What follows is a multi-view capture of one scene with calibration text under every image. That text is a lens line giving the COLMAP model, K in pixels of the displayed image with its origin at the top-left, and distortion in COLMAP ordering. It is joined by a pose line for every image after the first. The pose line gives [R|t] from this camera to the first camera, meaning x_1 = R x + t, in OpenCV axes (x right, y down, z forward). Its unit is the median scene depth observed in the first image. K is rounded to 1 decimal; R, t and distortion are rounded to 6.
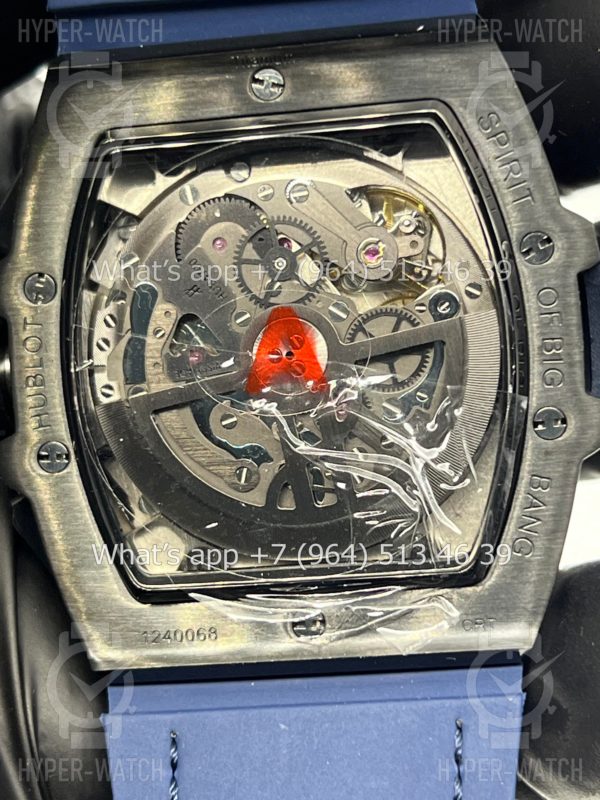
lens RADIAL K [[1838.0, 0, 300.0], [0, 1838.0, 400.0], [0, 0, 1]] dist [0.244581, -0.084611]
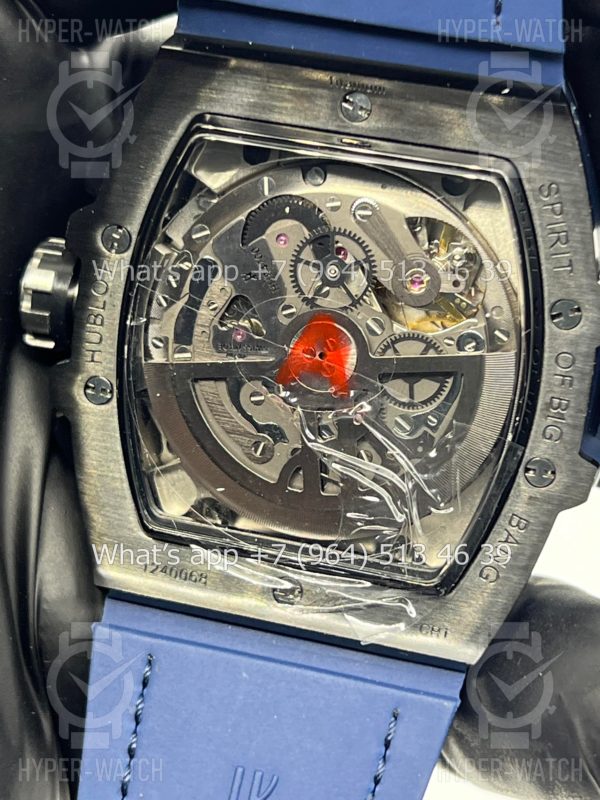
lens RADIAL K [[1838.0, 0, 300.0], [0, 1838.0, 400.0], [0, 0, 1]] dist [0.244581, -0.084611]
pose [[0.972327, 0.225483, -0.061136, 0.053856], [-0.212152, 0.961779, 0.173128, -0.184457], [0.097837, -0.155366, 0.983000, -0.076290]]
